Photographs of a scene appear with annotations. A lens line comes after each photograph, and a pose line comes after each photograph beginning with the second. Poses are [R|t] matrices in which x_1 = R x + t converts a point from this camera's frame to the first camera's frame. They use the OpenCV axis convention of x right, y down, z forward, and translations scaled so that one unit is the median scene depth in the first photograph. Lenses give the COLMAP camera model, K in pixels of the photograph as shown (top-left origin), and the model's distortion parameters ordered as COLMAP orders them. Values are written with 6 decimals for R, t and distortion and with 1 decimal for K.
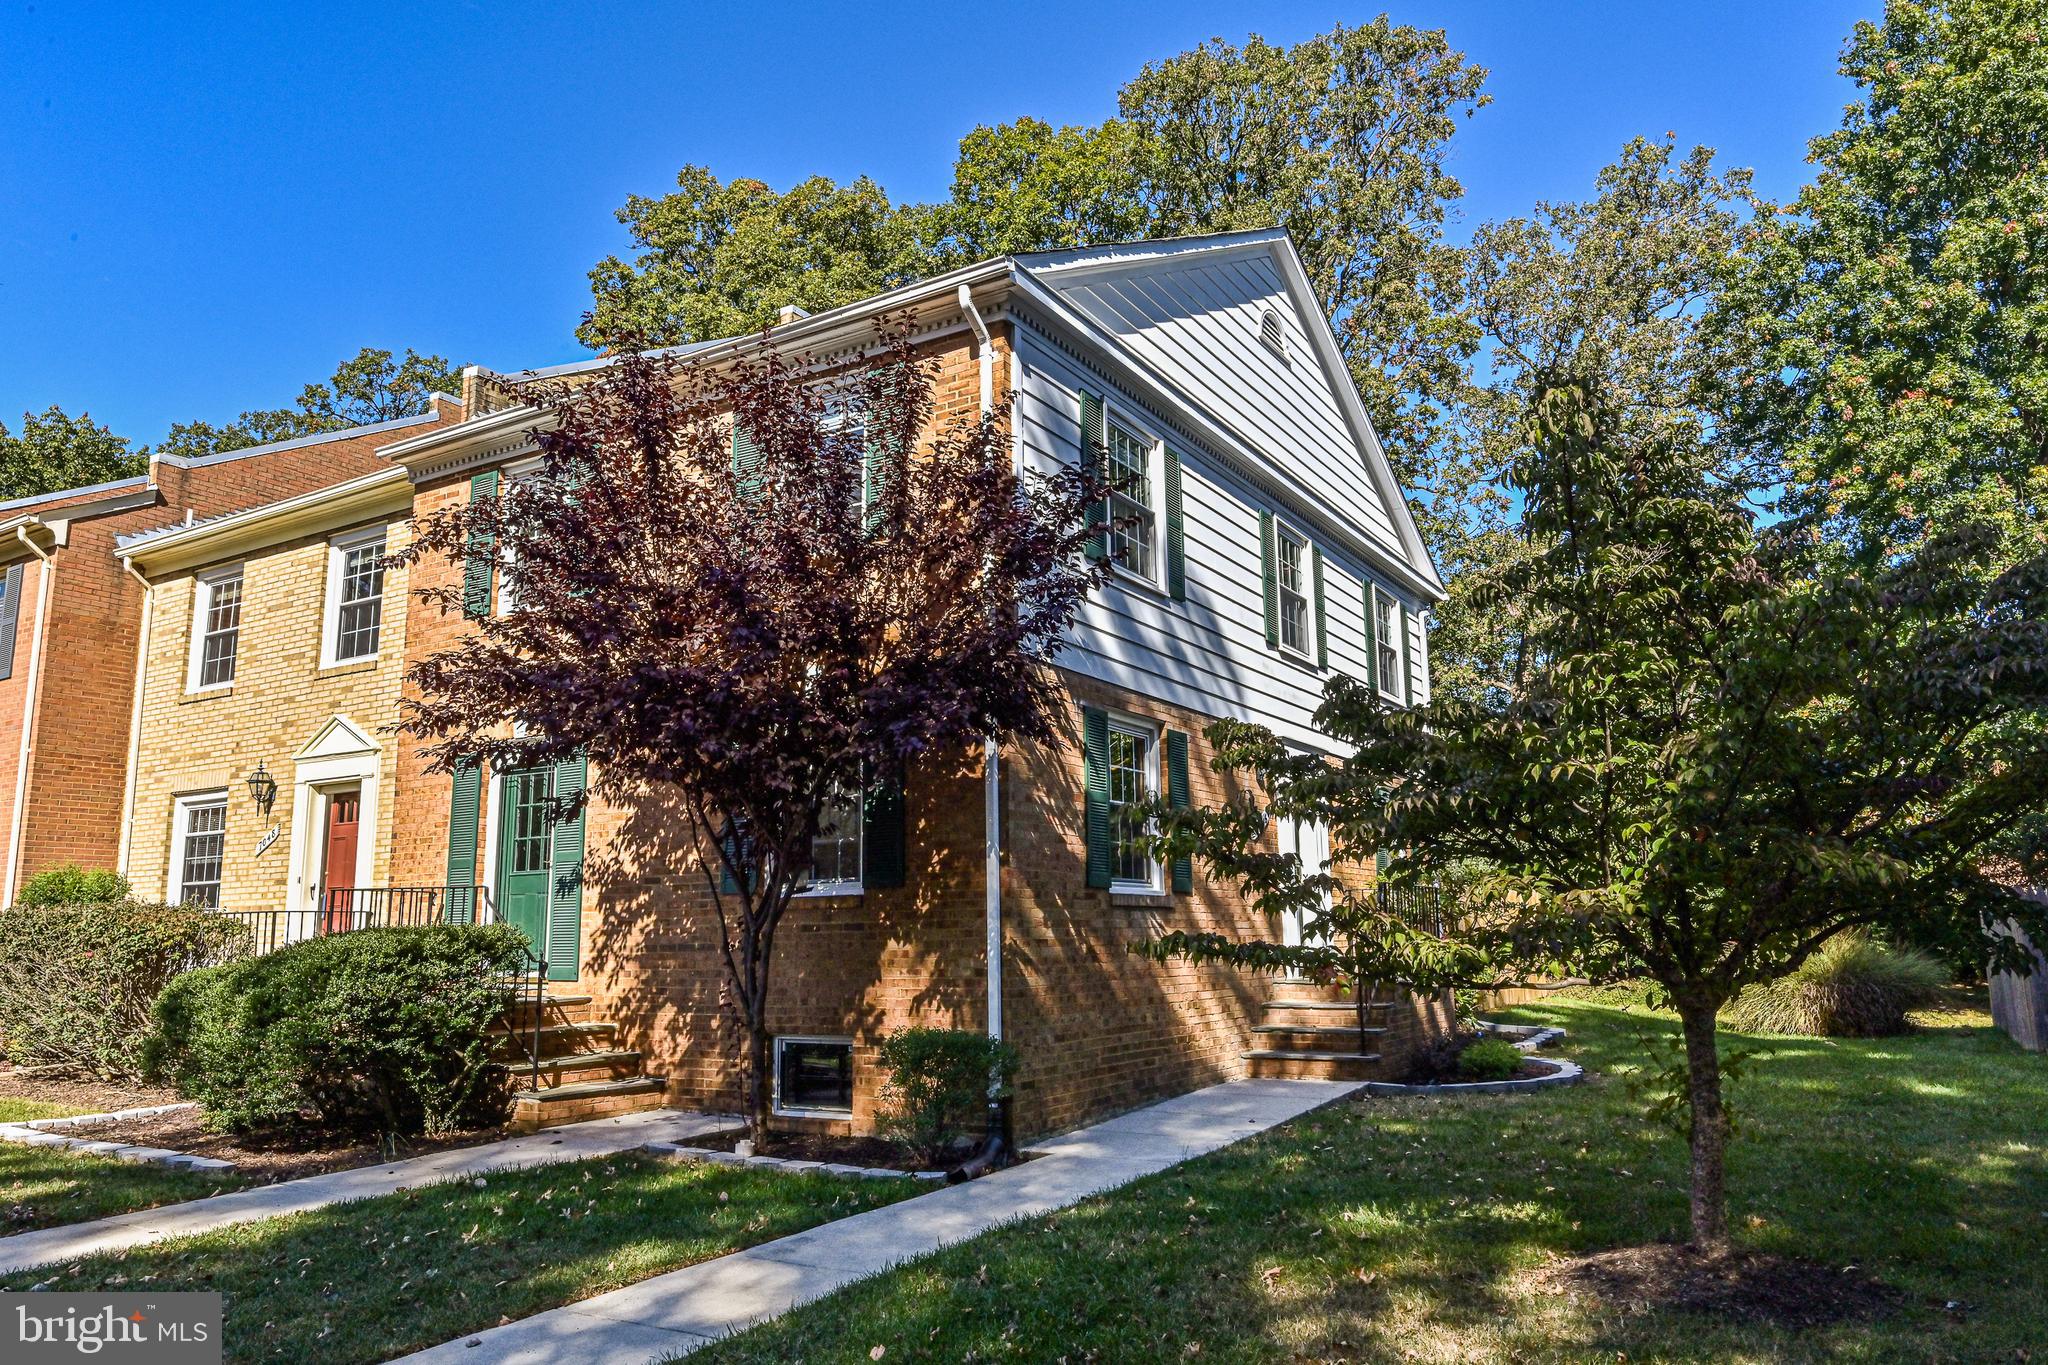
lens RADIAL K [[1365.2, 0, 1022.6], [0, 1365.2, 685.2], [0, 0, 1]] dist [0.002830, 0.000828]
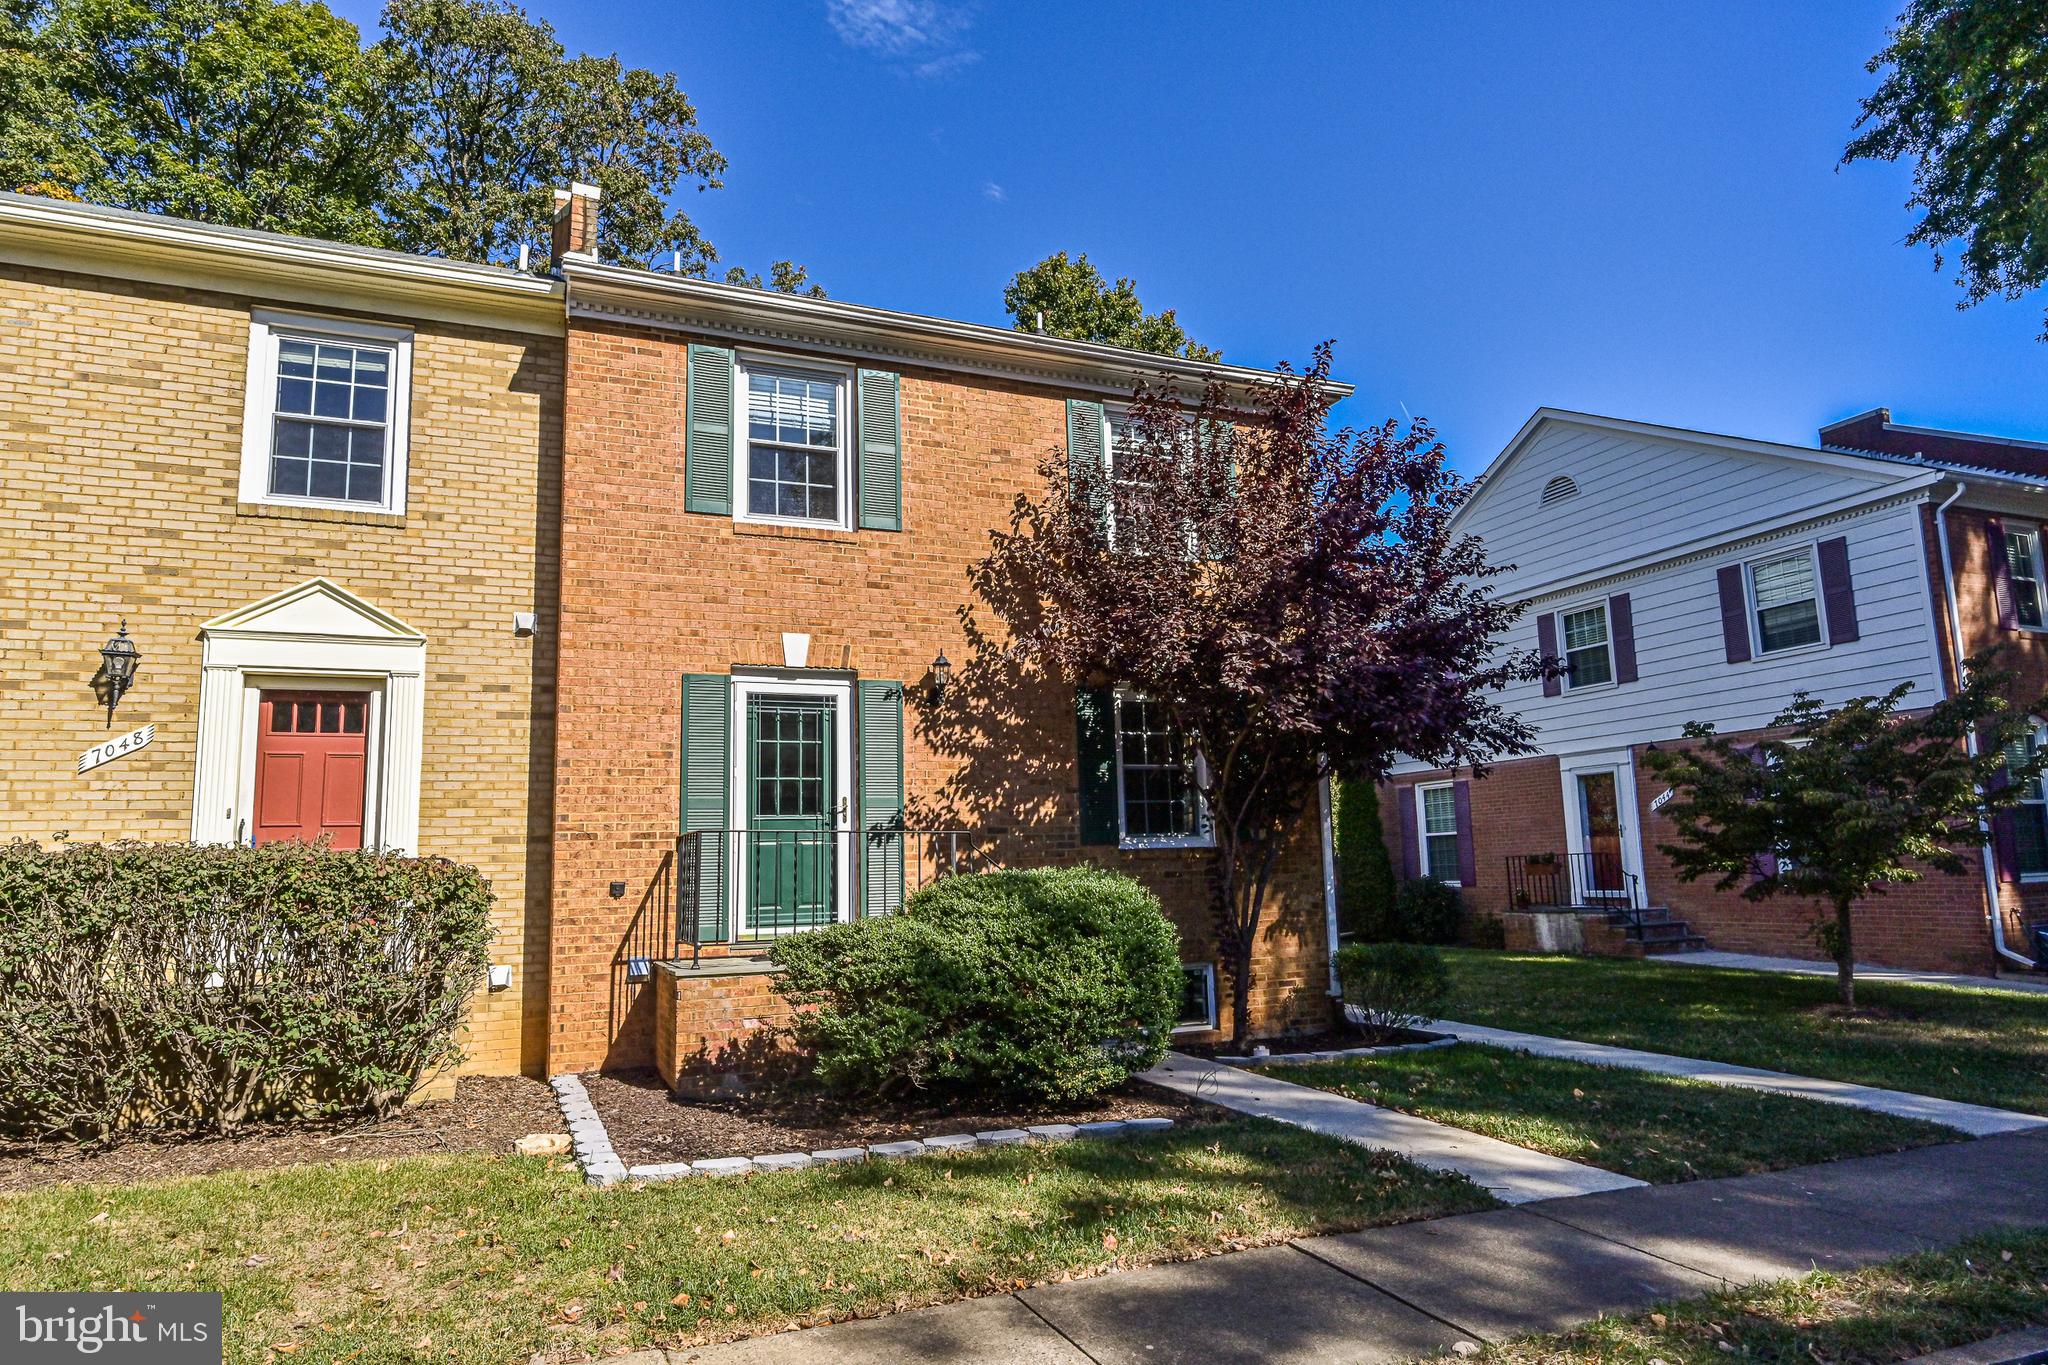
lens RADIAL K [[1247.9, 0, 1023.5], [0, 1247.9, 682.5], [0, 0, 1]] dist [-0.006886, -0.000870]
pose [[0.584644, 0.124369, 0.801701, -0.998325], [-0.125076, 0.990183, -0.062397, 0.086681], [-0.801591, -0.063793, 0.594460, 0.422088]]
